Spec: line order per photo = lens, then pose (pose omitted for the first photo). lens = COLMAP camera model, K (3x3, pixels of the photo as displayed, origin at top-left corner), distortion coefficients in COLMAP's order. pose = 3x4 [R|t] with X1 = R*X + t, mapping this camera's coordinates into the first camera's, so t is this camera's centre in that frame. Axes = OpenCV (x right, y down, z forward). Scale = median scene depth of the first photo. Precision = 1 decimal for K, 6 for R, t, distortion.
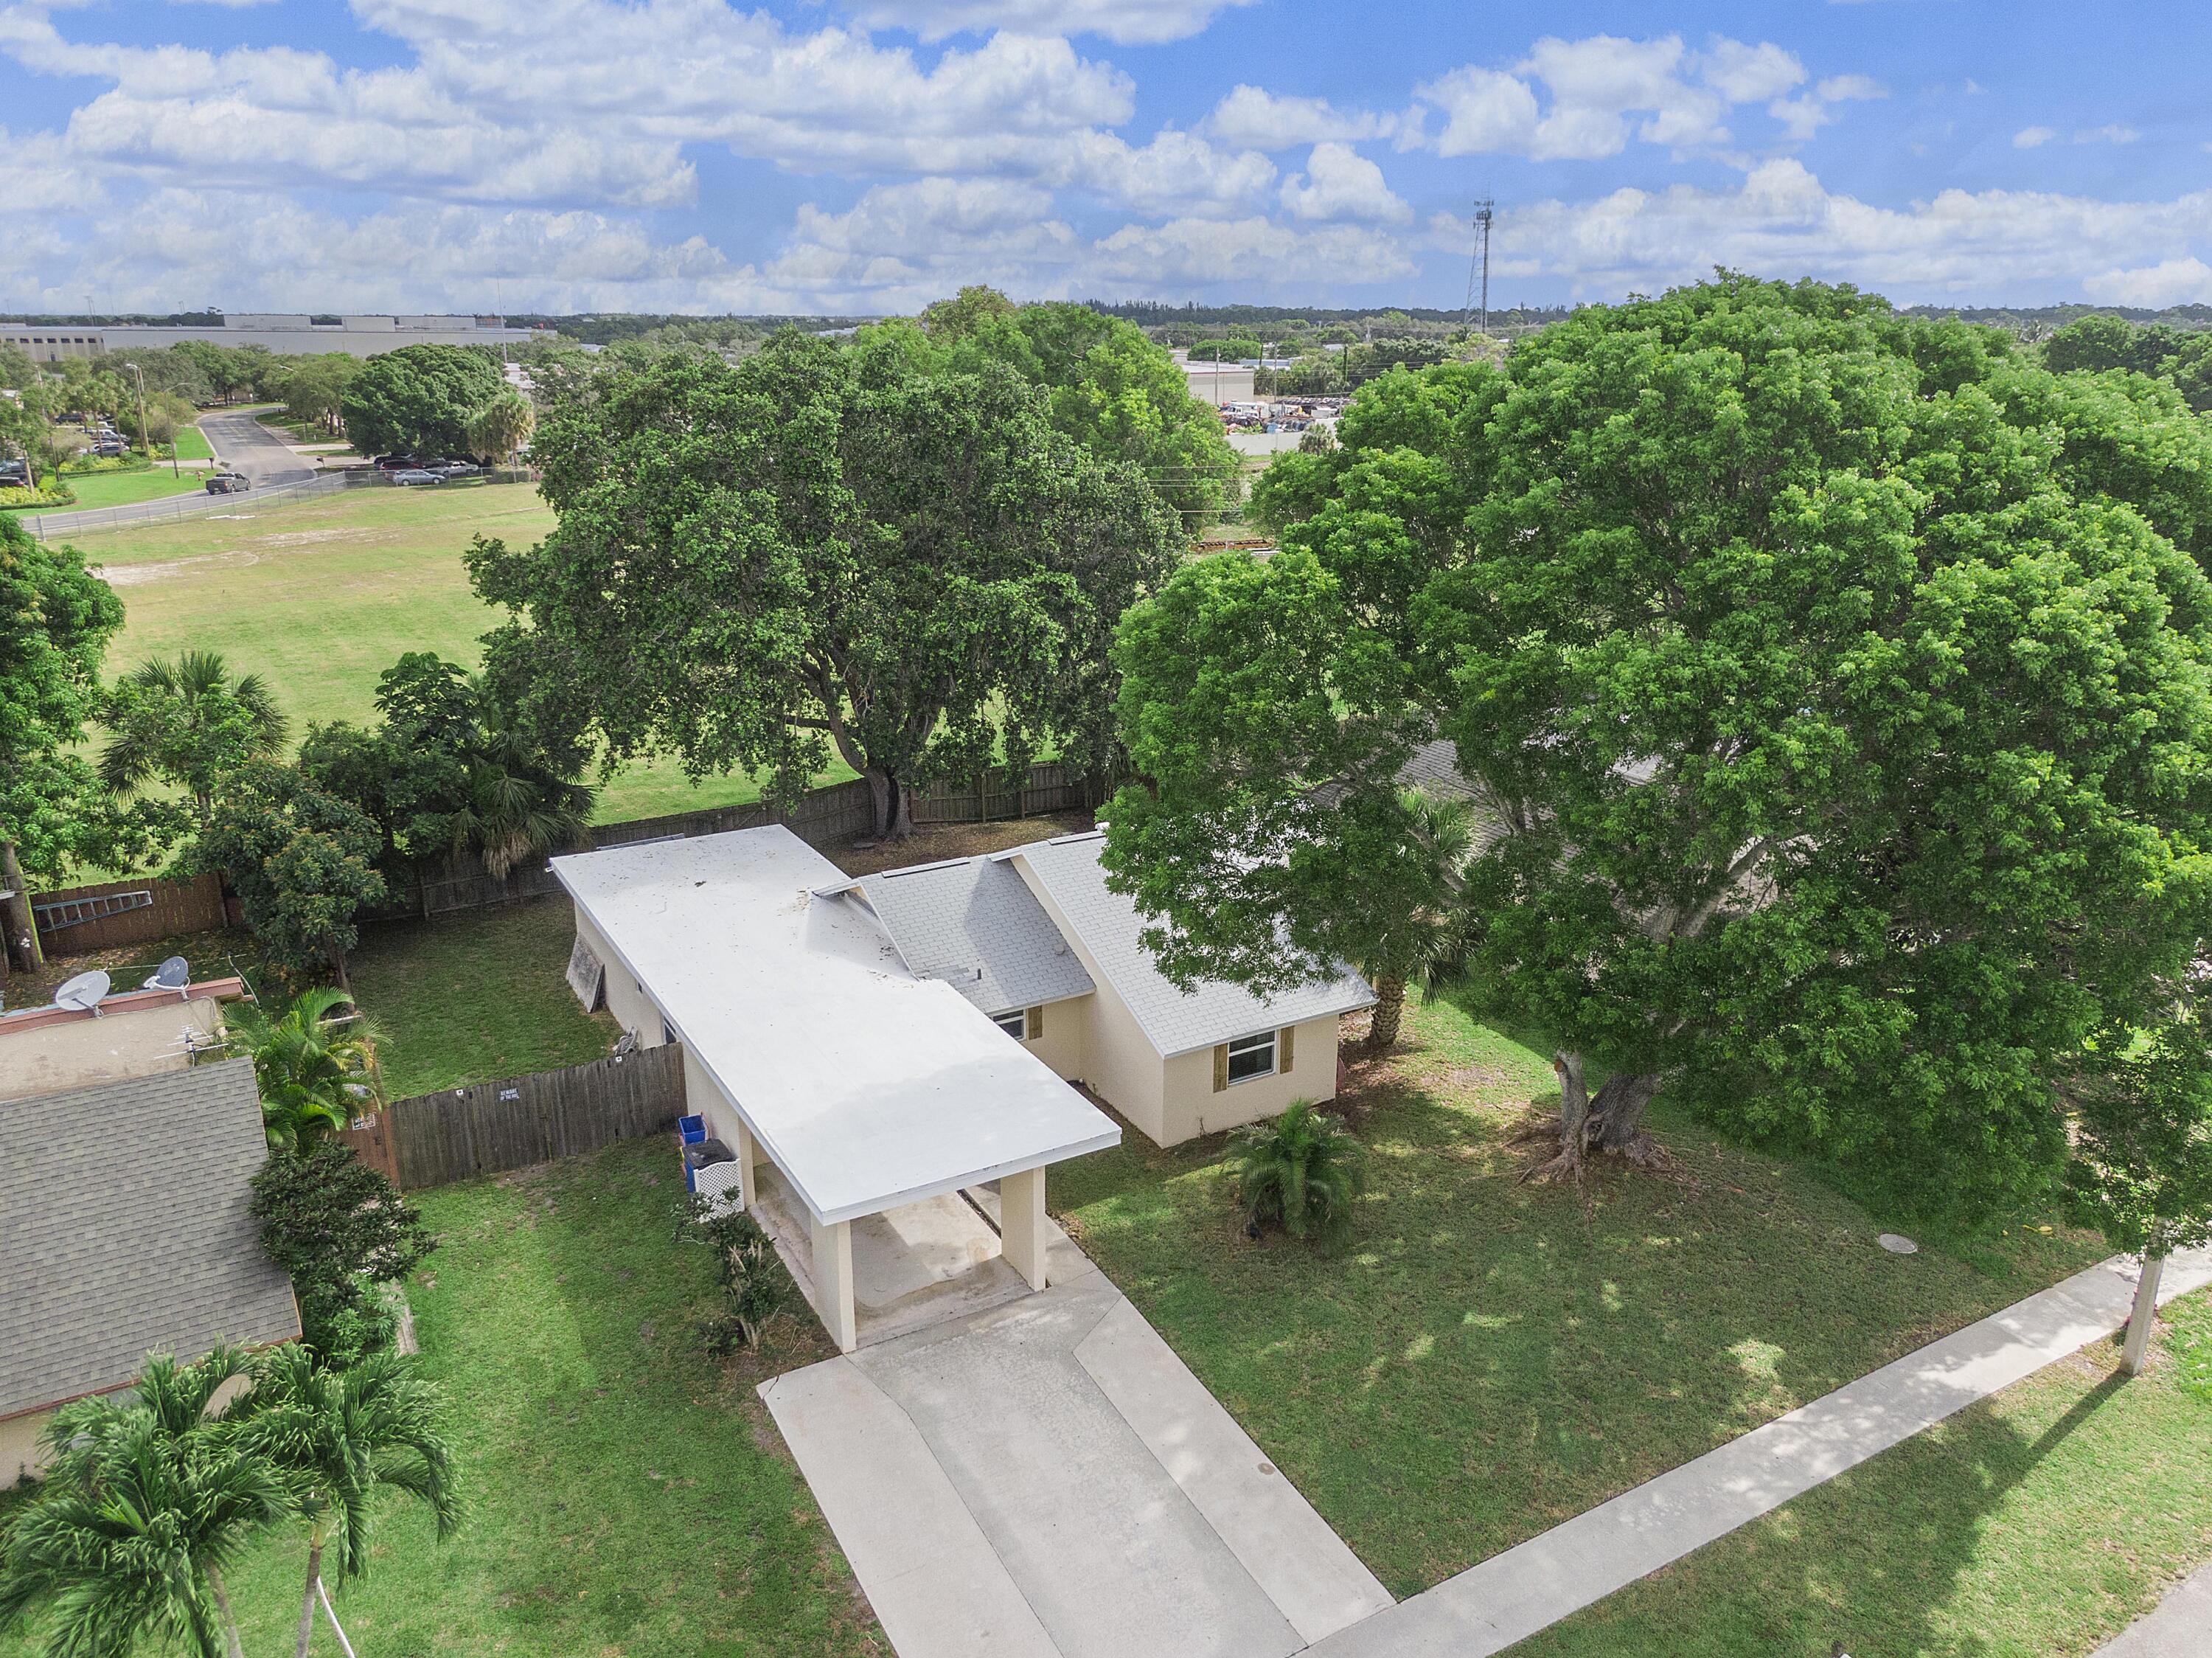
lens RADIAL K [[1597.8, 0, 1106.0], [0, 1597.8, 829.0], [0, 0, 1]] dist [0.004503, -0.004862]
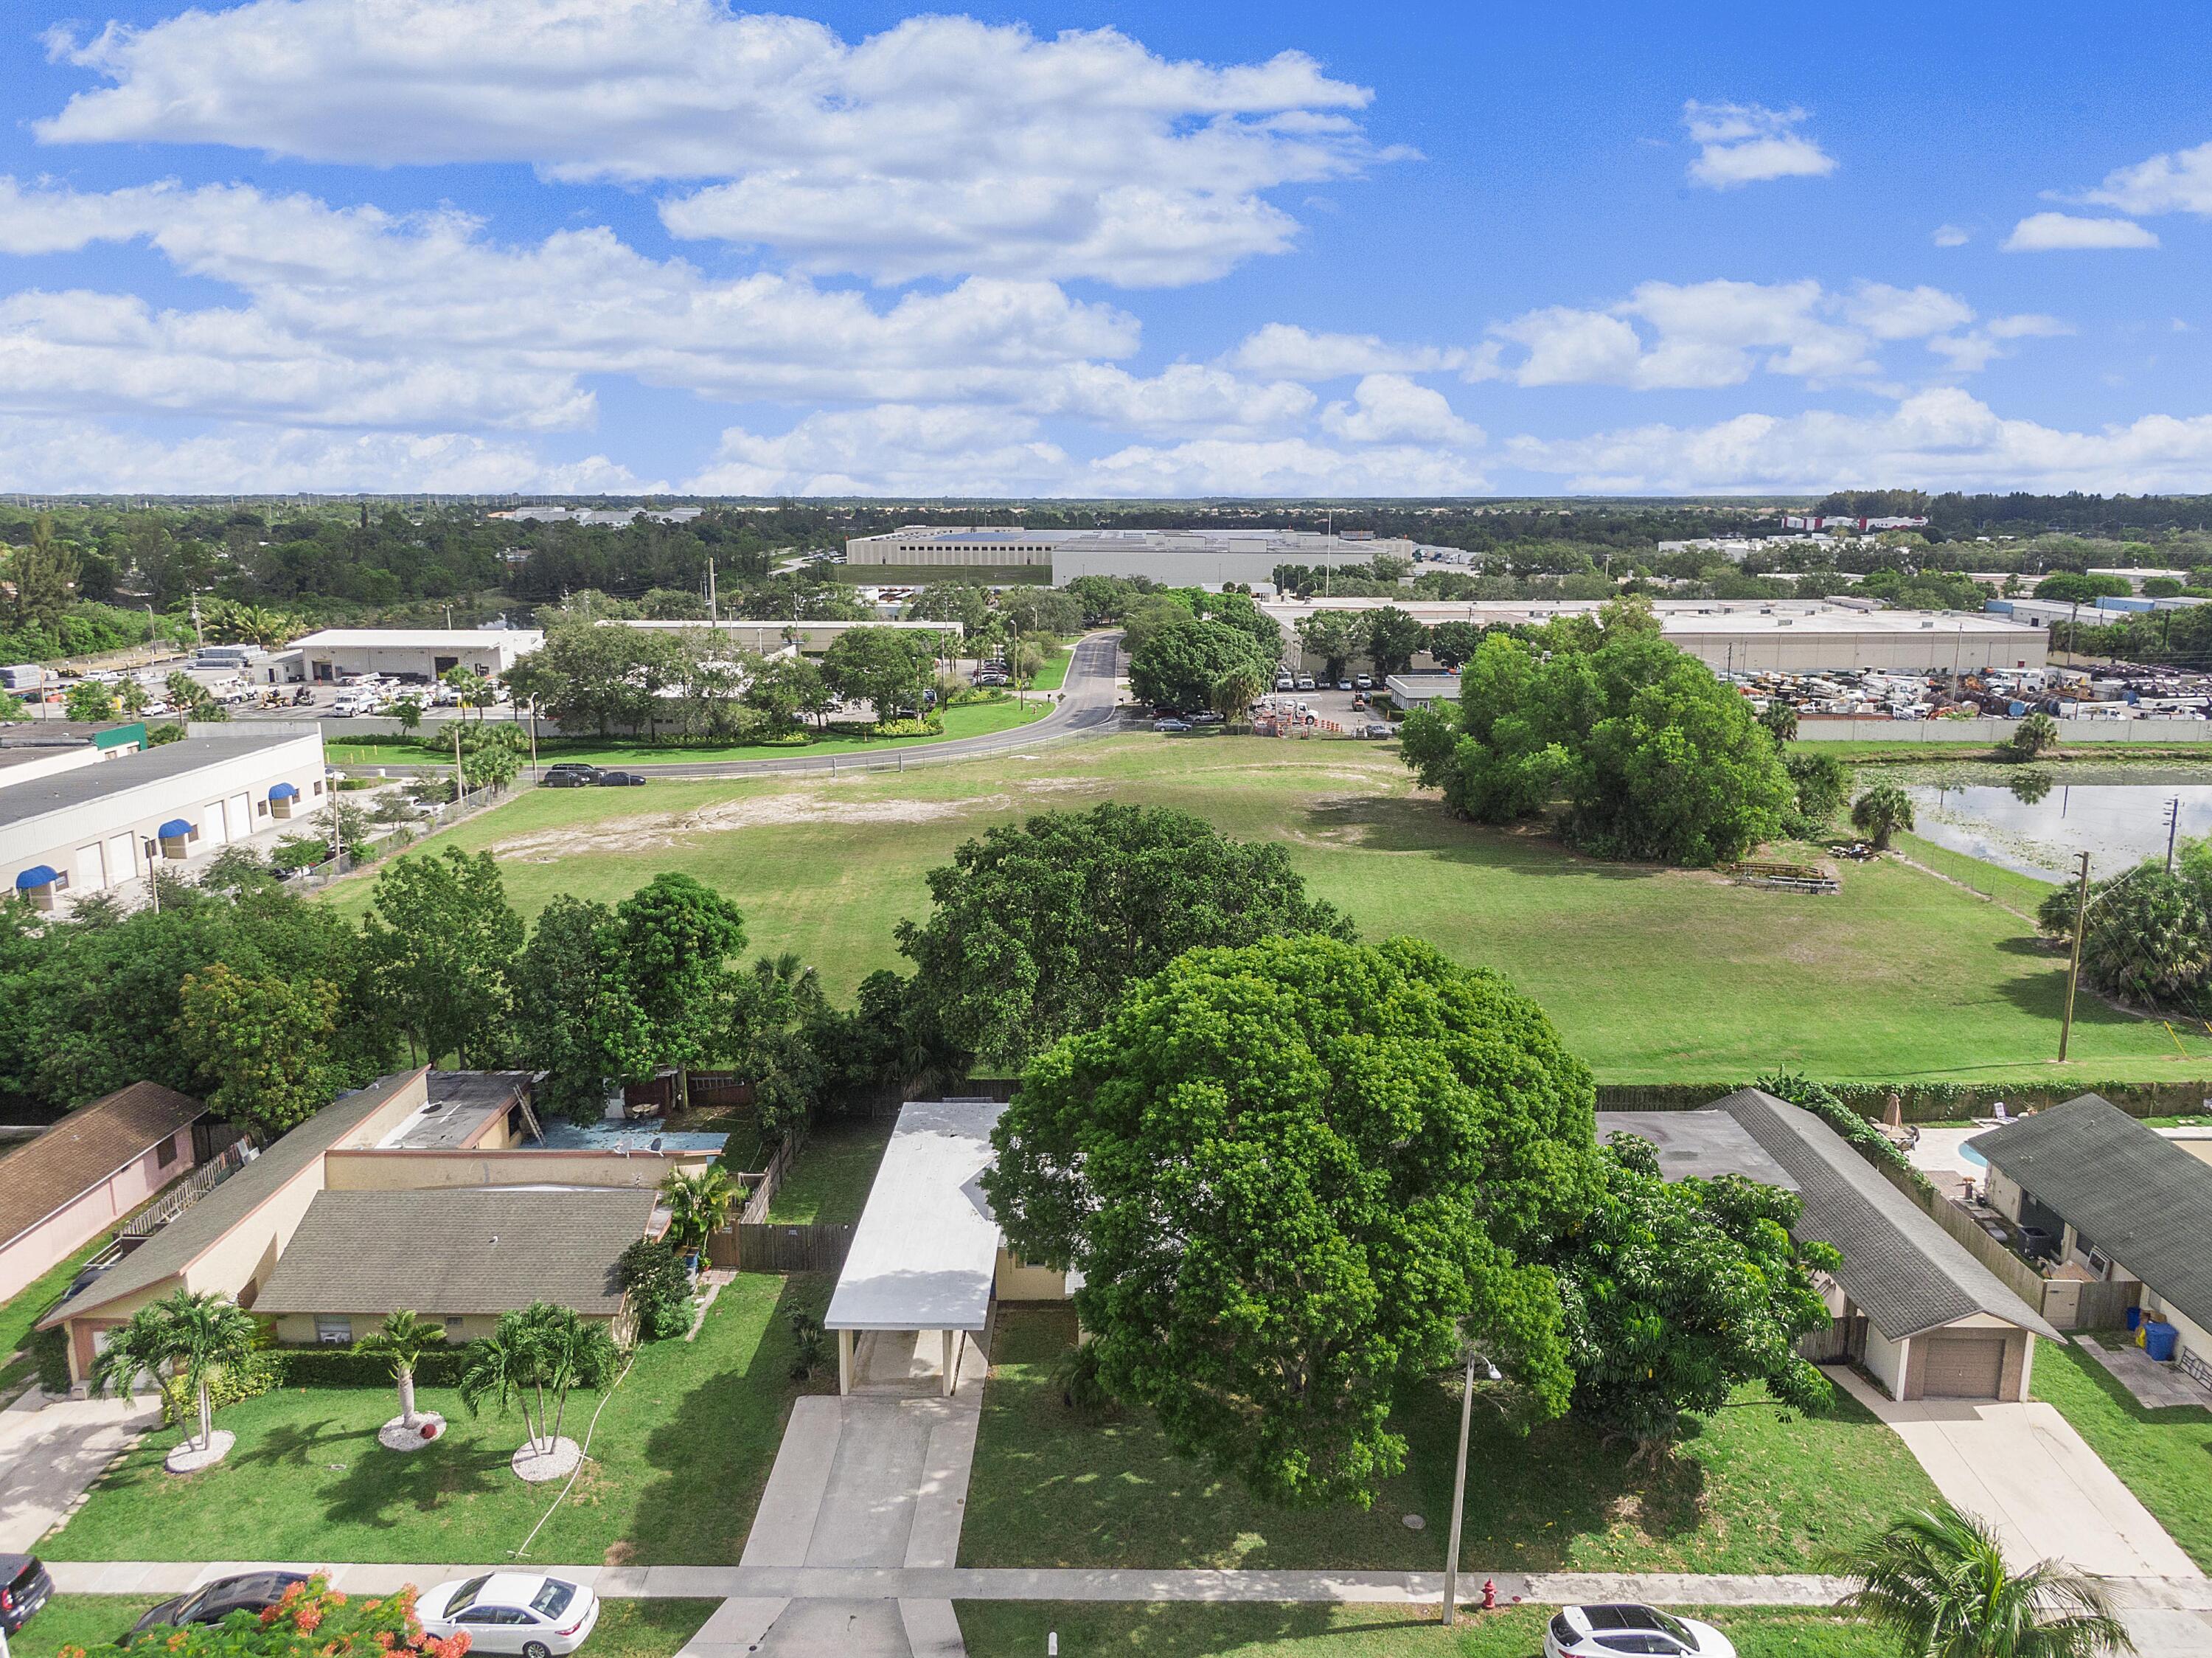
lens RADIAL K [[1597.8, 0, 1106.0], [0, 1597.8, 829.0], [0, 0, 1]] dist [0.004503, -0.004862]
pose [[0.858651, 0.098802, -0.502947, 0.802118], [-0.150755, 0.986525, -0.063577, -0.231227], [0.489888, 0.130413, 0.861976, -0.522796]]
